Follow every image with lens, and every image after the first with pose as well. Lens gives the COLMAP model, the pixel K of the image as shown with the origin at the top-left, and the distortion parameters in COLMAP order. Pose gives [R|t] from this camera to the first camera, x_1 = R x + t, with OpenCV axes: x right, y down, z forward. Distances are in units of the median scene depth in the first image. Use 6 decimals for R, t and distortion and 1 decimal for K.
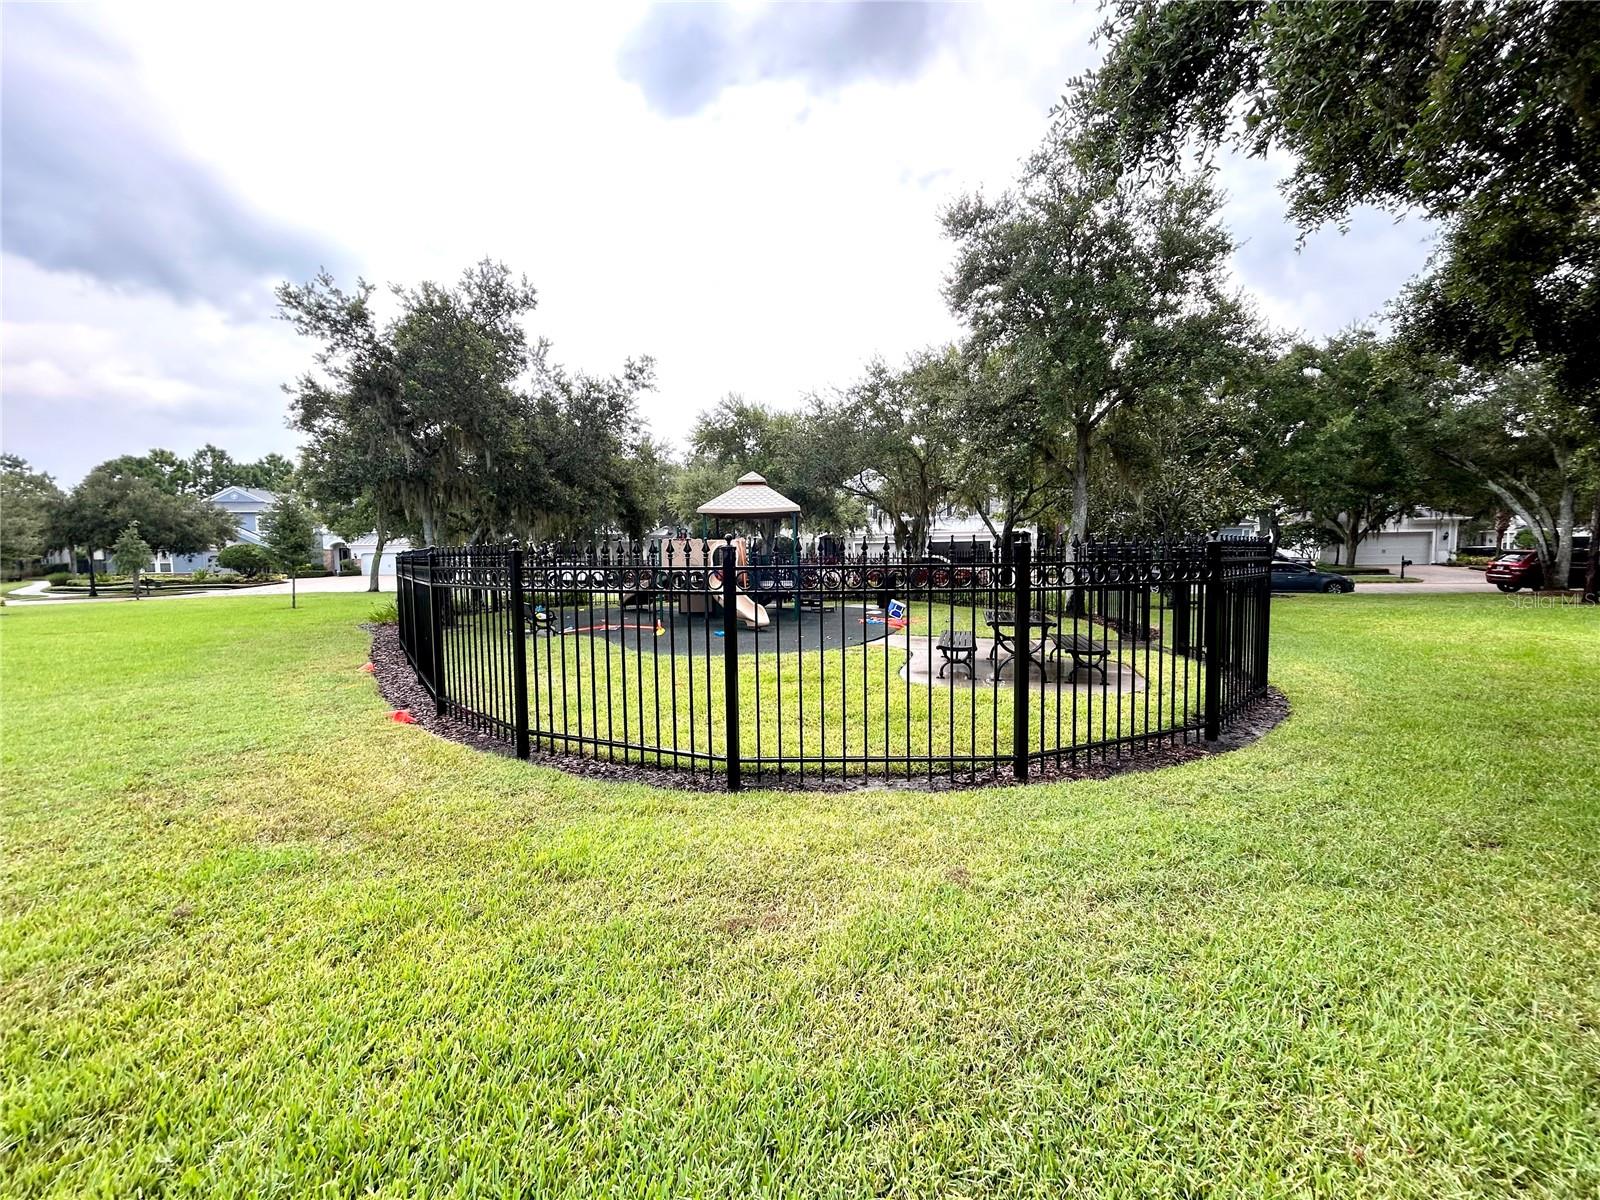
lens RADIAL K [[638.1, 0, 800.0], [0, 638.1, 600.0], [0, 0, 1]] dist [0.000146, 0.000054]
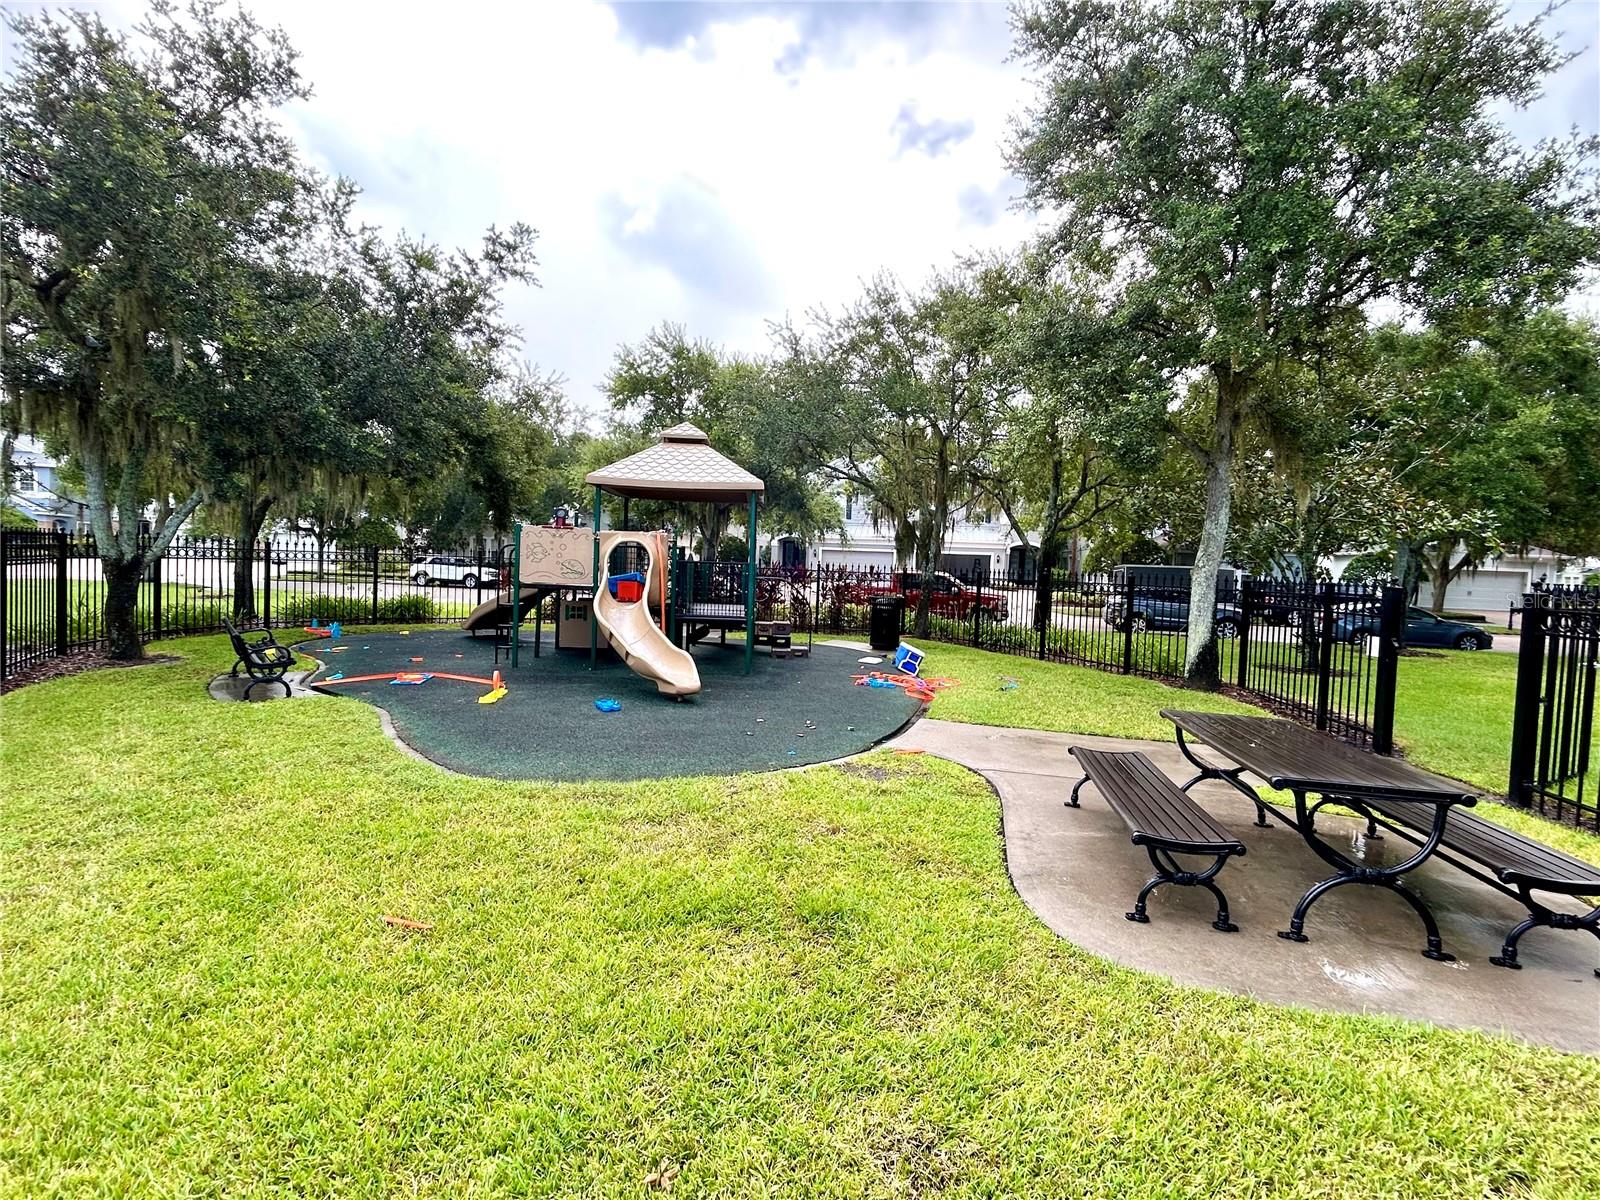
lens RADIAL K [[731.4, 0, 800.0], [0, 731.4, 600.0], [0, 0, 1]] dist [0.000914, 0.000033]
pose [[0.996342, 0.046890, 0.071448, -0.007301], [-0.045668, 0.998783, -0.018639, -0.019718], [-0.072235, 0.015308, 0.997270, 0.236246]]
